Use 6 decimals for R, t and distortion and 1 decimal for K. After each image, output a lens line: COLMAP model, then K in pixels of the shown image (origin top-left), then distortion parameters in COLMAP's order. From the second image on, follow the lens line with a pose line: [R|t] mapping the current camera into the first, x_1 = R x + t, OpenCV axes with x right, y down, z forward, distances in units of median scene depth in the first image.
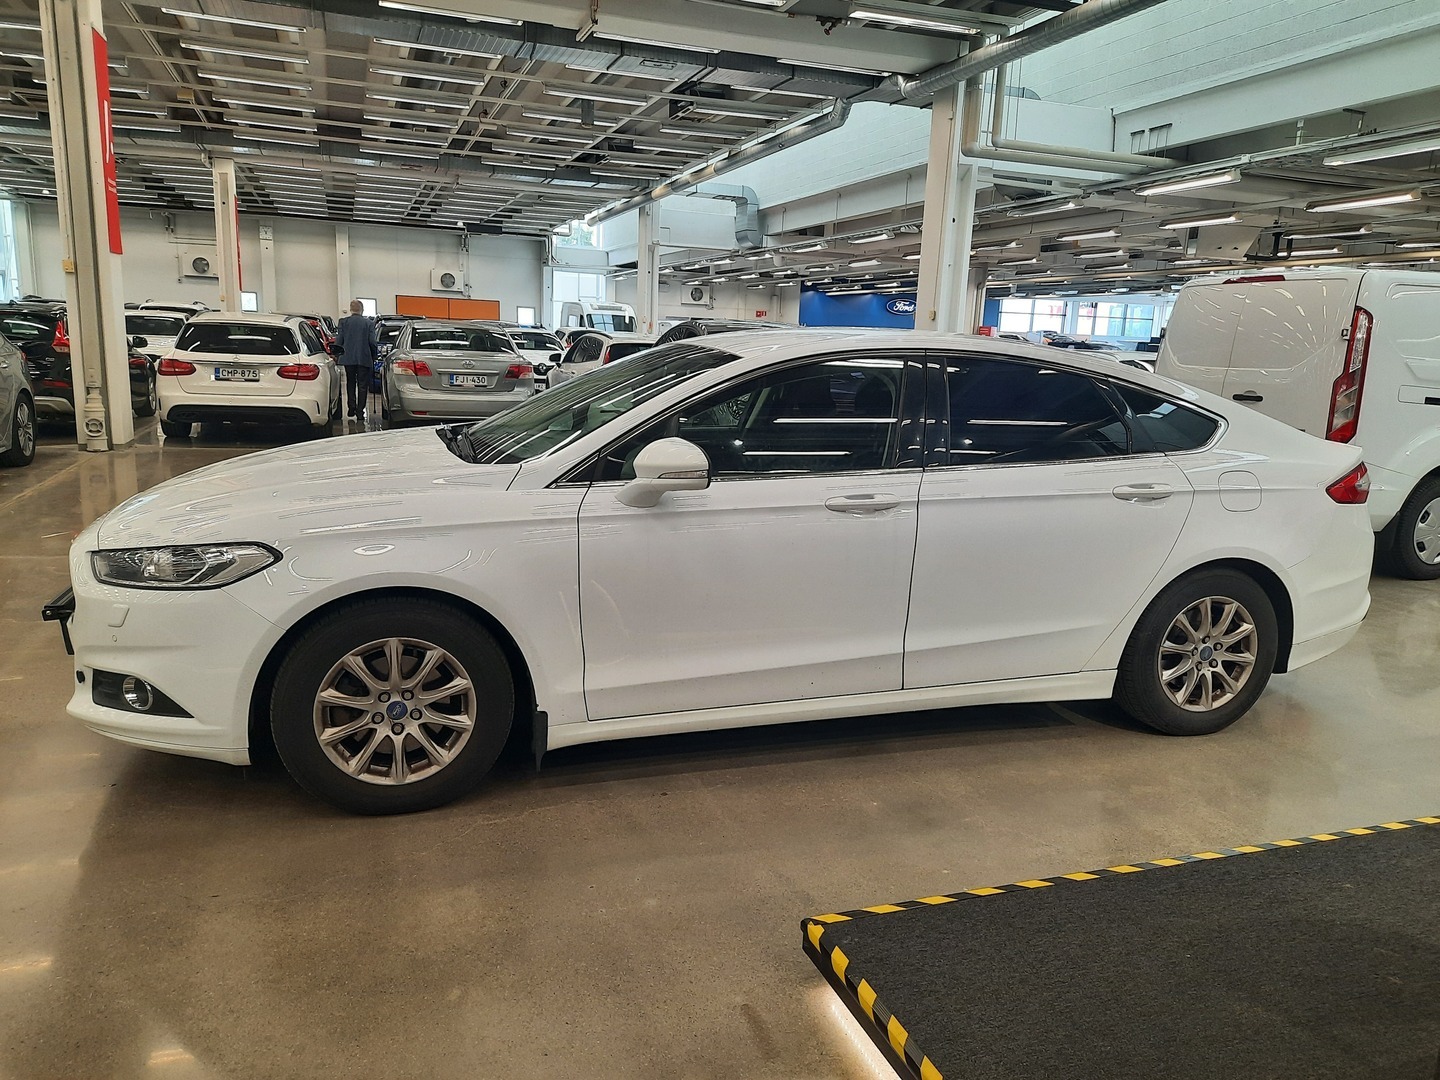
lens RADIAL K [[1036.6, 0, 729.4], [0, 1036.6, 545.6], [0, 0, 1]] dist [0.041541, -0.012102]
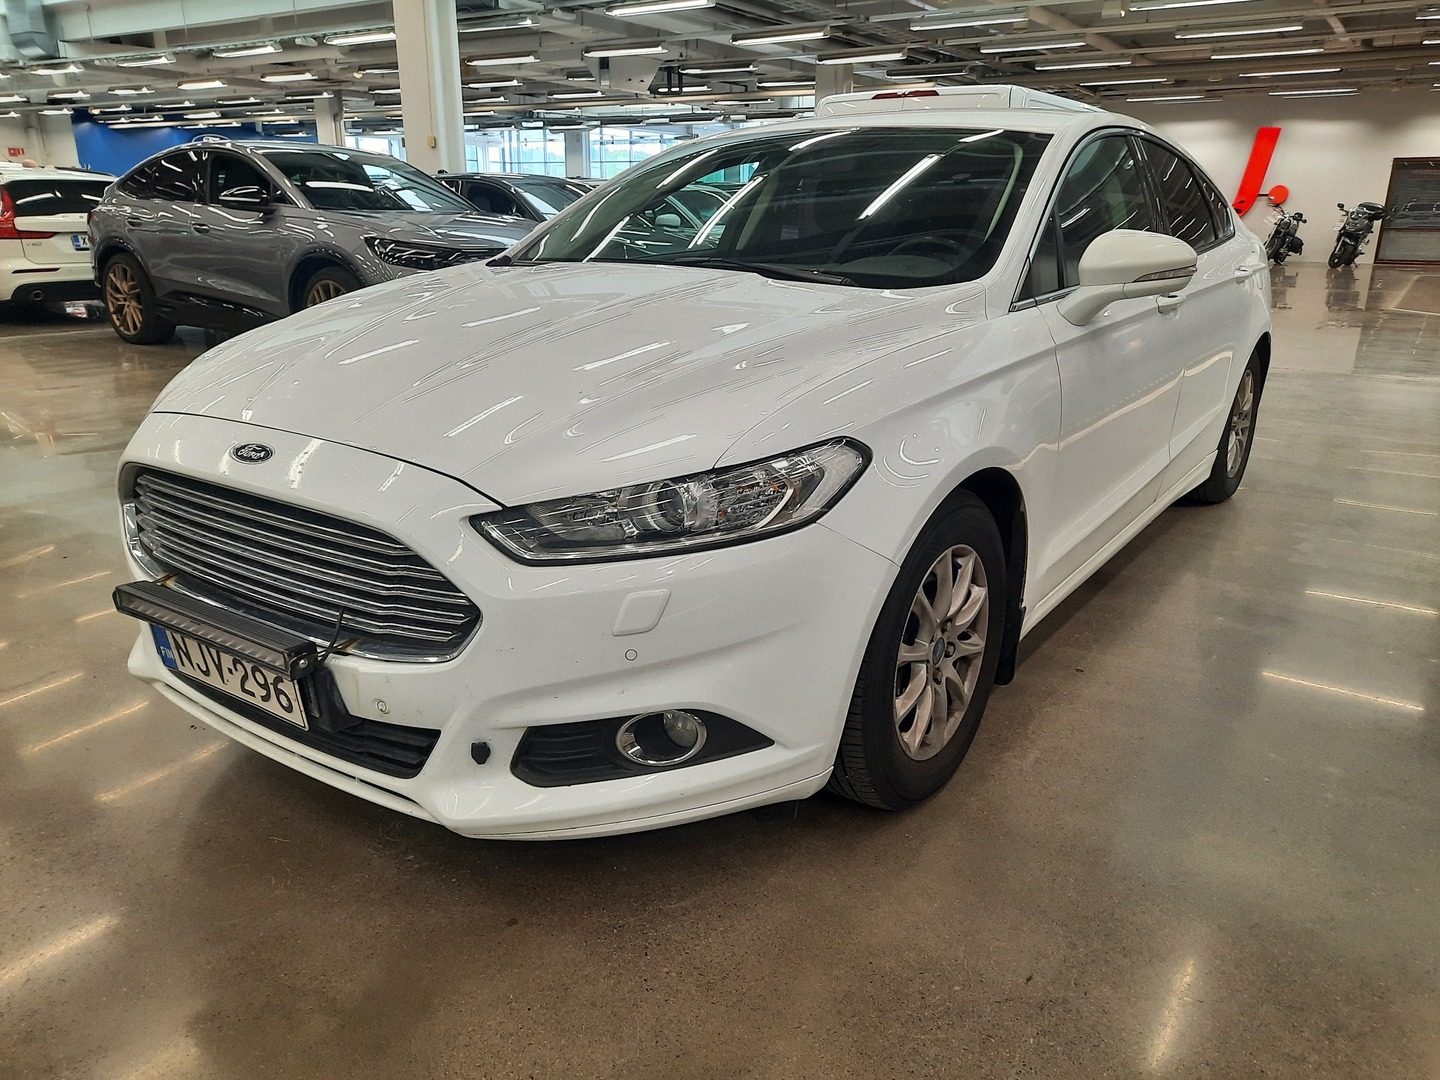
lens RADIAL K [[1036.6, 0, 729.4], [0, 1036.6, 545.6], [0, 0, 1]] dist [0.041541, -0.012102]
pose [[0.811701, -0.212843, 0.543912, -0.107939], [0.136246, 0.974547, 0.178033, -0.007294], [-0.567960, -0.070404, 0.820039, 0.069377]]
